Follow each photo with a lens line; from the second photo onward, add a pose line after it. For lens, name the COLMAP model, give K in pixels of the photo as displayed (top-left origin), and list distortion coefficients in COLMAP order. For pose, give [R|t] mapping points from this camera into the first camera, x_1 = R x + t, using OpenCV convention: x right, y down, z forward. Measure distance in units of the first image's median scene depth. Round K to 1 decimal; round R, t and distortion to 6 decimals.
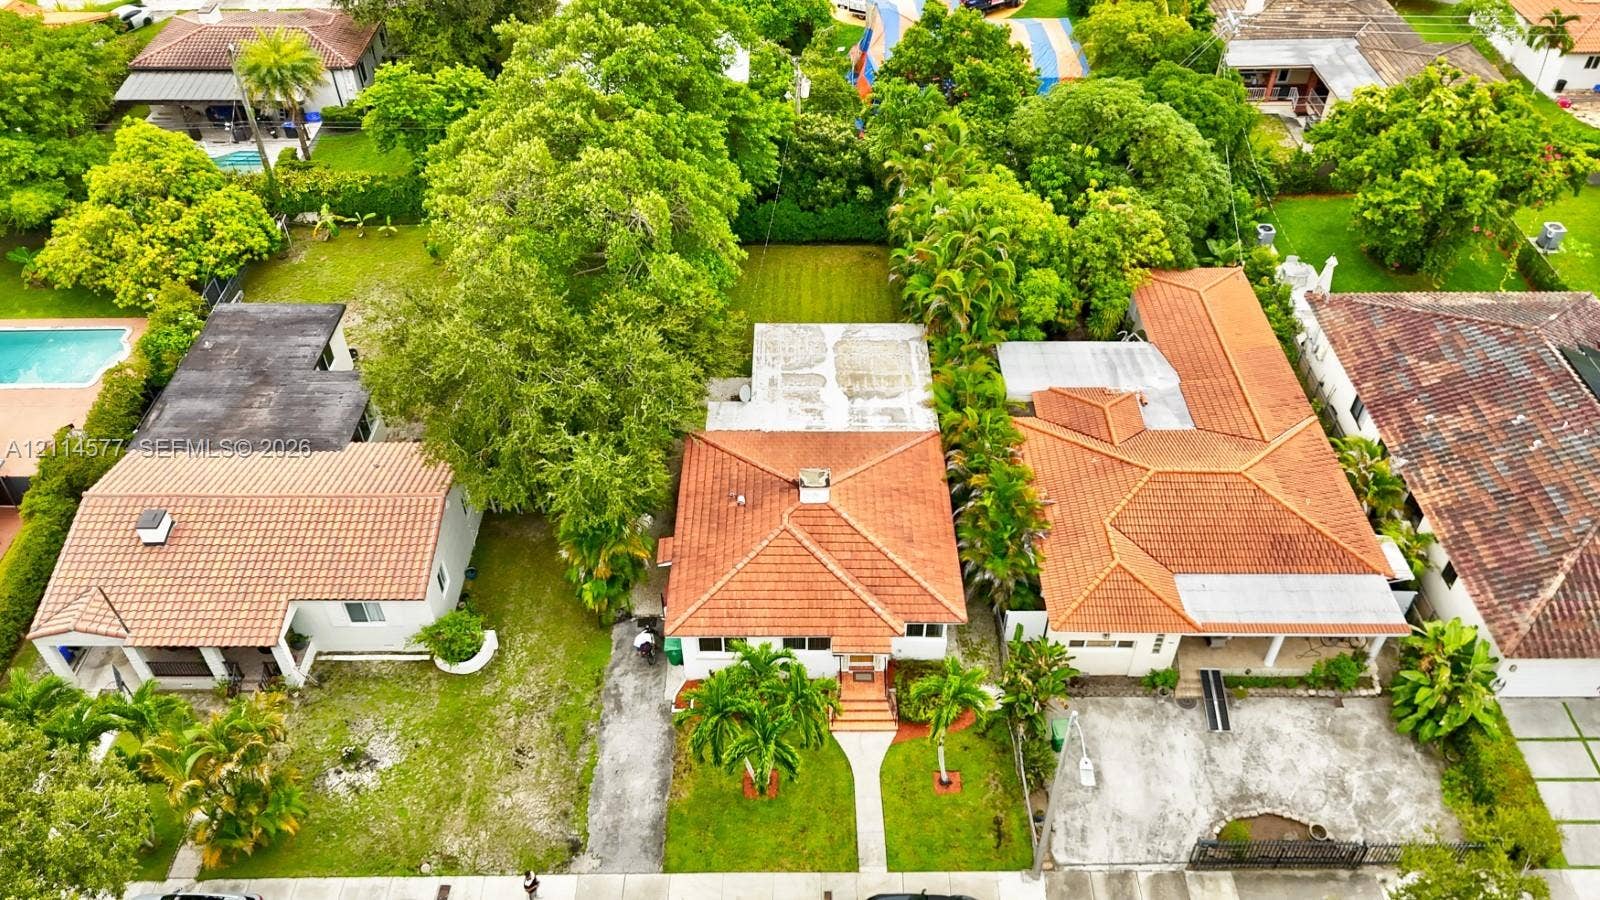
lens RADIAL K [[1181.0, 0, 800.0], [0, 1181.0, 450.0], [0, 0, 1]] dist [0.085720, -0.093960]
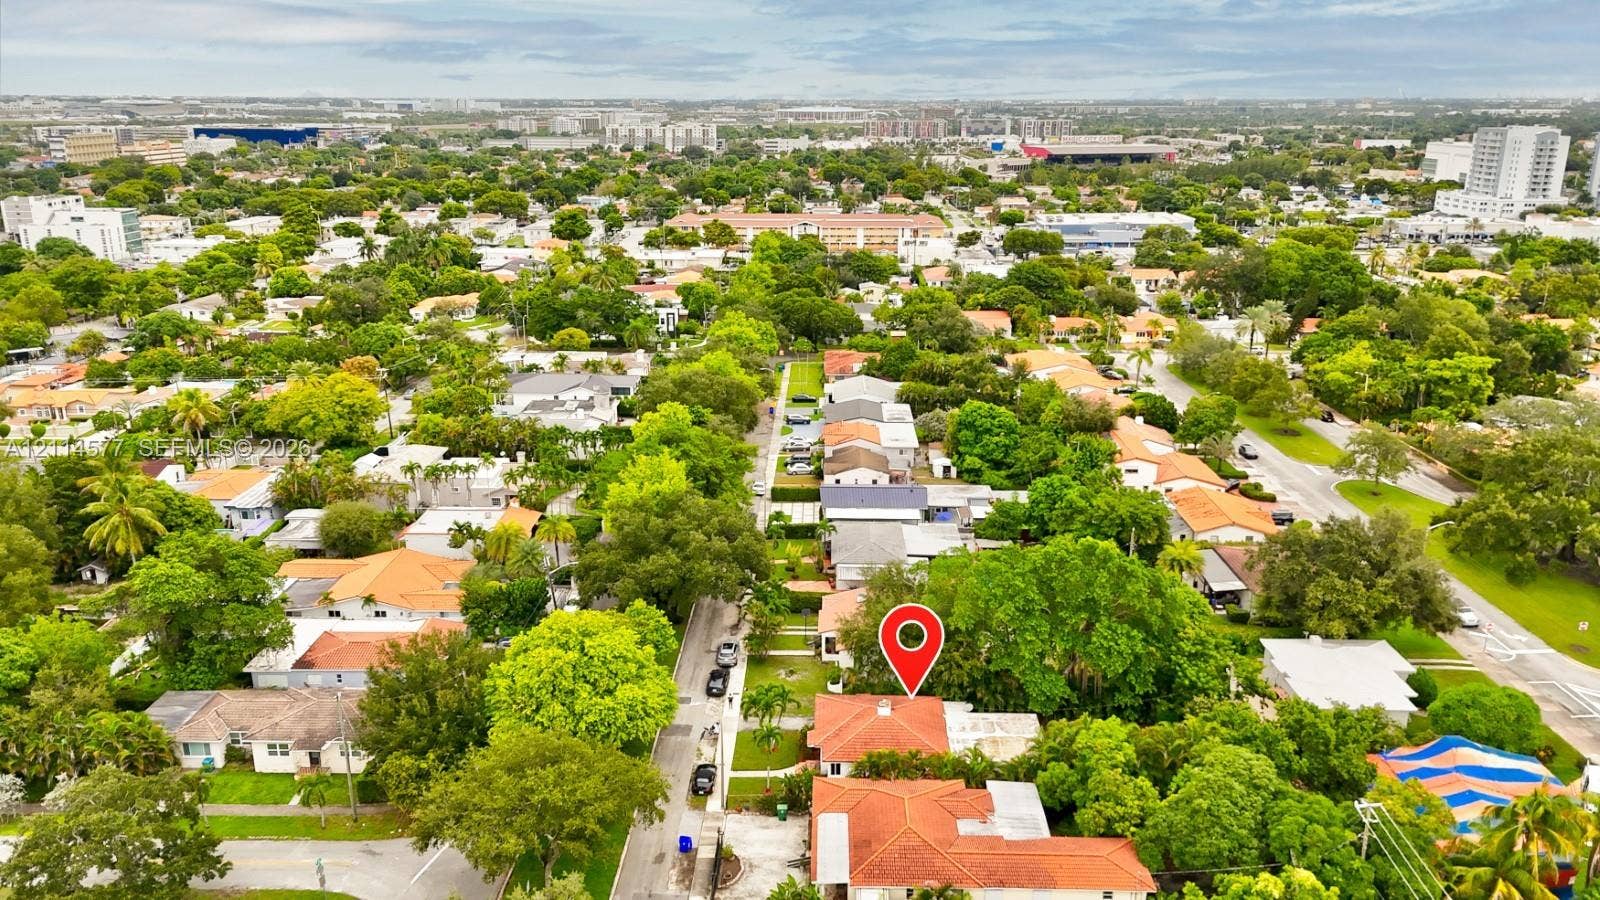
lens RADIAL K [[1183.2, 0, 800.0], [0, 1183.2, 450.0], [0, 0, 1]] dist [0.074614, -0.105853]
pose [[-0.028368, 0.282527, -0.958840, 1.959146], [-0.666809, 0.709263, 0.228716, -0.694855], [0.744688, 0.645851, 0.168271, 0.196099]]
